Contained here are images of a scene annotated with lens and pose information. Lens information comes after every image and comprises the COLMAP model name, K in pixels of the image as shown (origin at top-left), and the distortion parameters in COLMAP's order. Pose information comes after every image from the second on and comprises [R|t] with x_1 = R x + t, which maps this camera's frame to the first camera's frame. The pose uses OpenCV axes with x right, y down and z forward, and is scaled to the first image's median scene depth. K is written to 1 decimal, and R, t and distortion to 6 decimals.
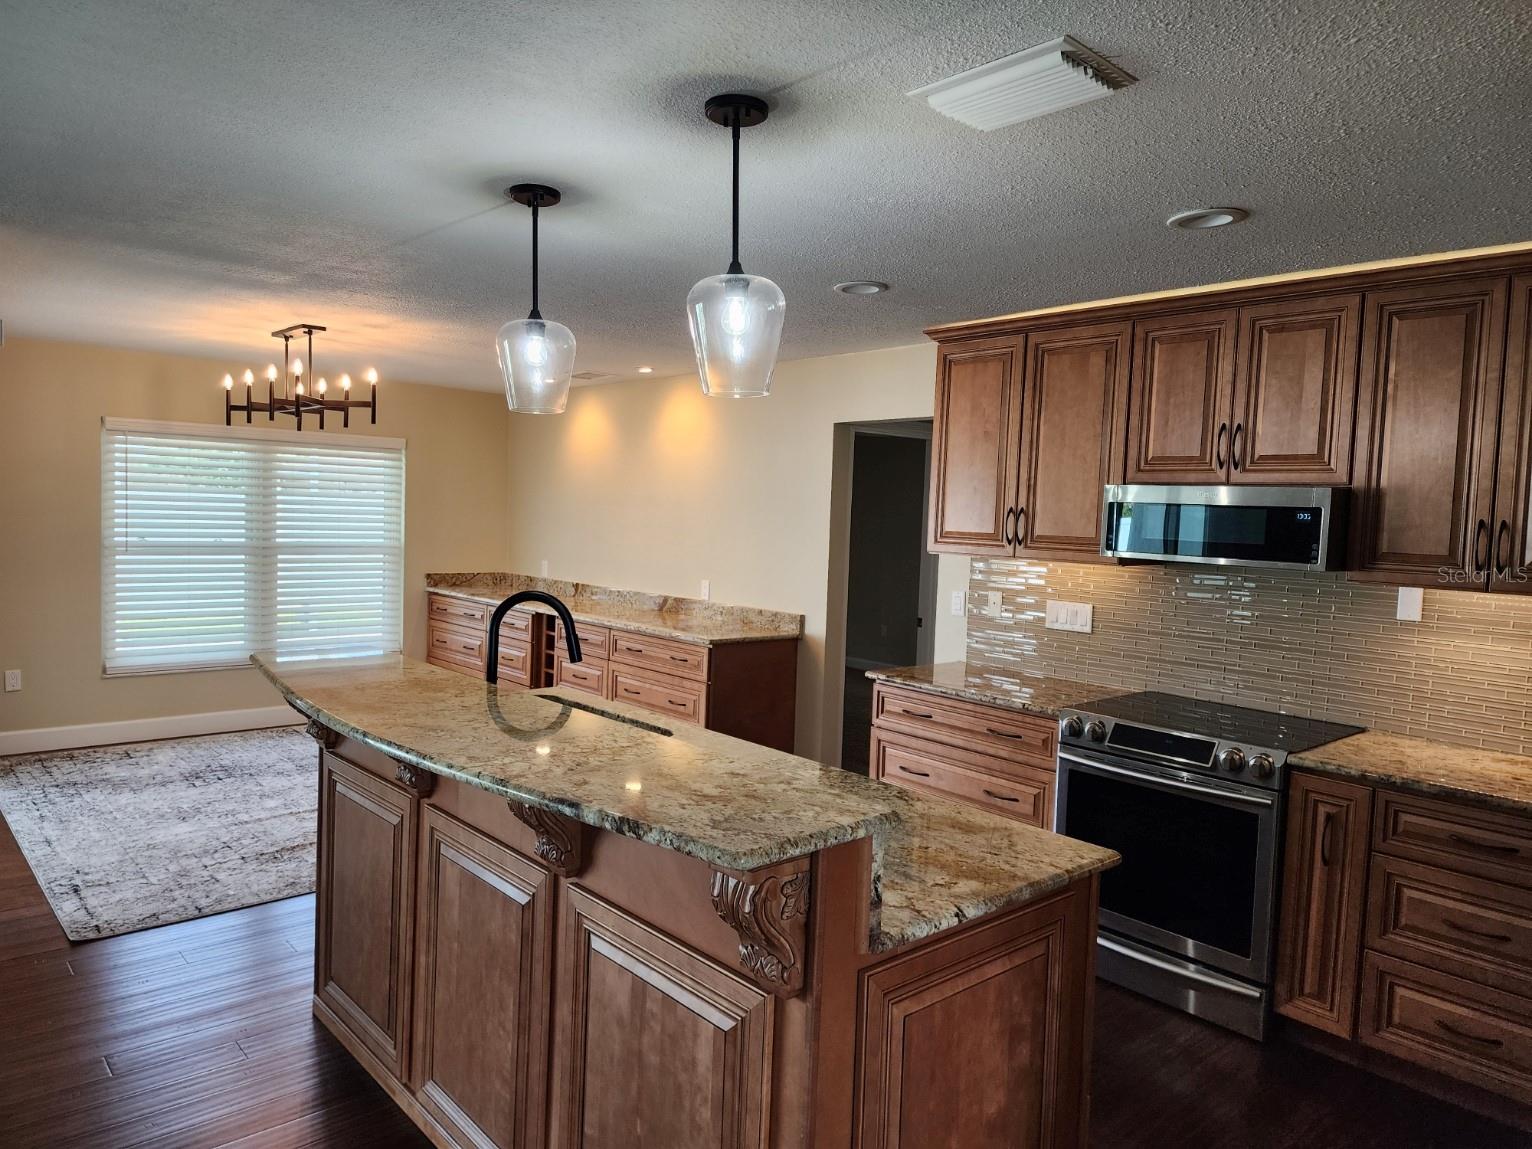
lens RADIAL K [[1048.9, 0, 766.0], [0, 1048.9, 574.5], [0, 0, 1]] dist [0.041198, -0.000068]
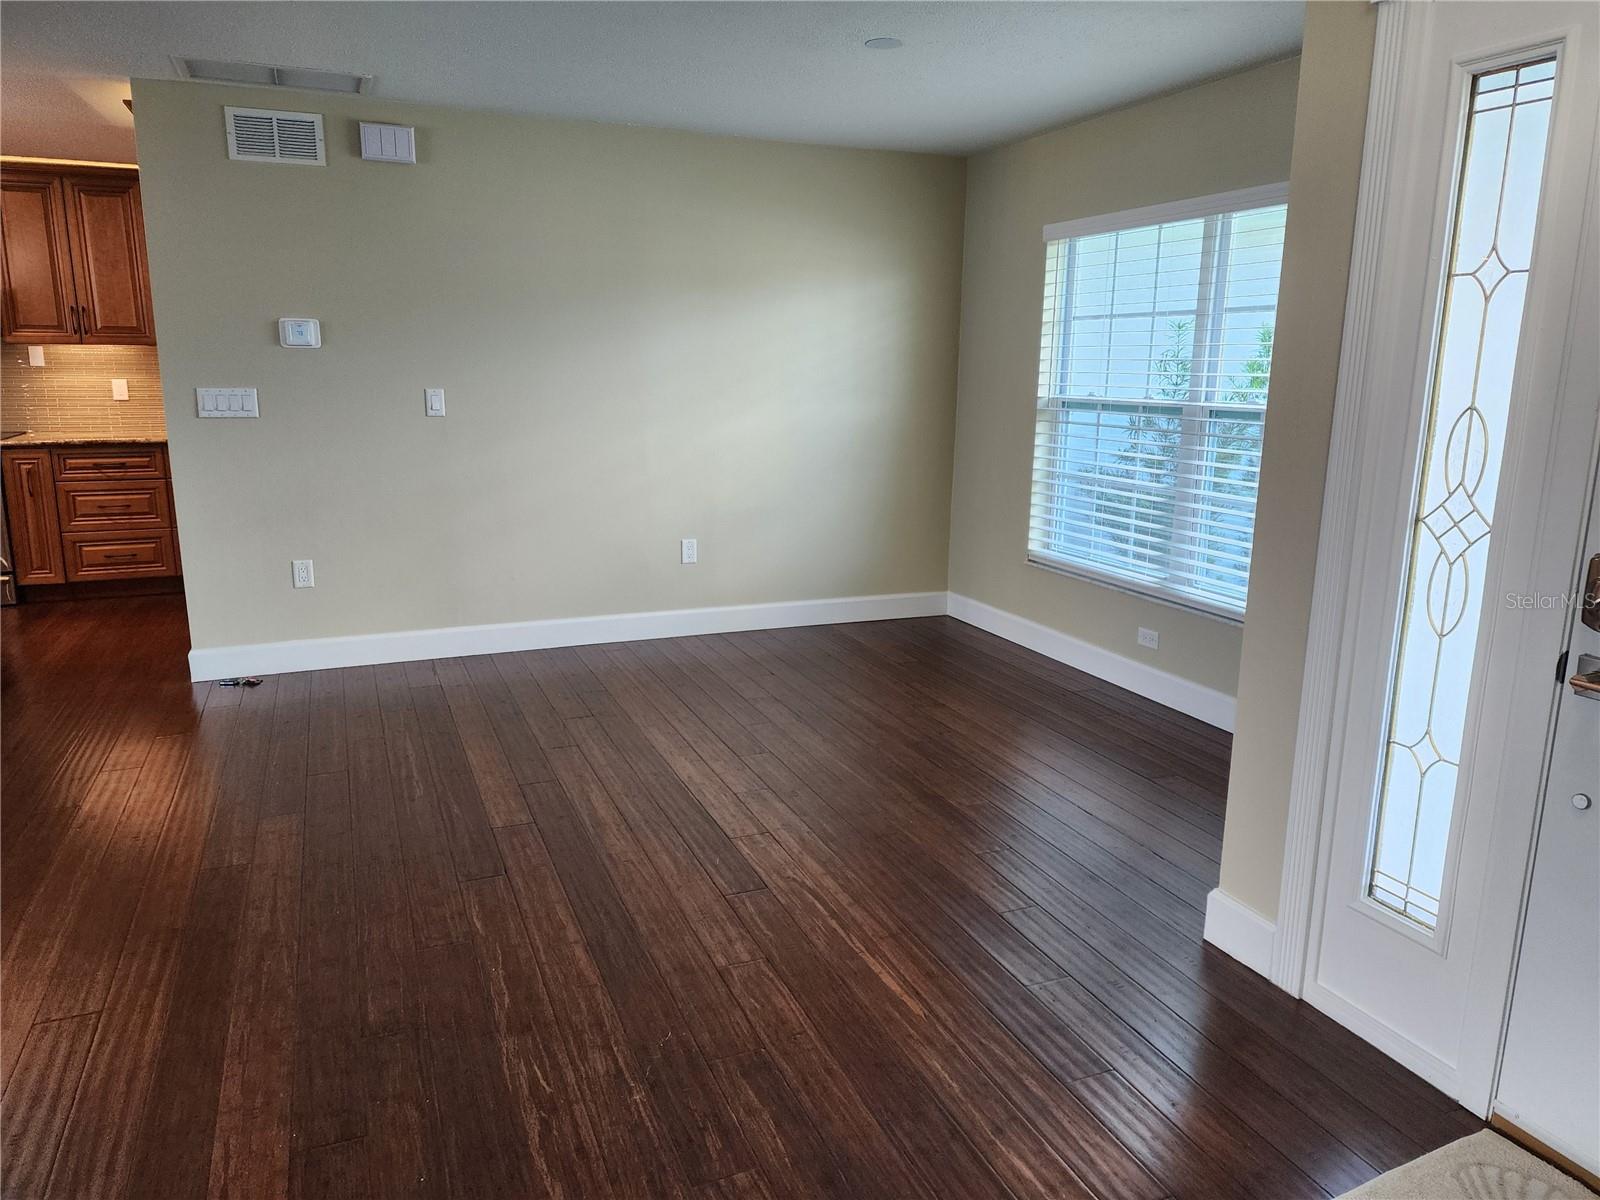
lens RADIAL K [[1087.6, 0, 800.0], [0, 1087.6, 600.0], [0, 0, 1]] dist [-0.001260, -0.000744]
pose [[0.322404, -0.231119, 0.917954, -0.834268], [0.054155, 0.972651, 0.225870, 0.093421], [-0.945052, -0.023109, 0.326103, -0.901281]]
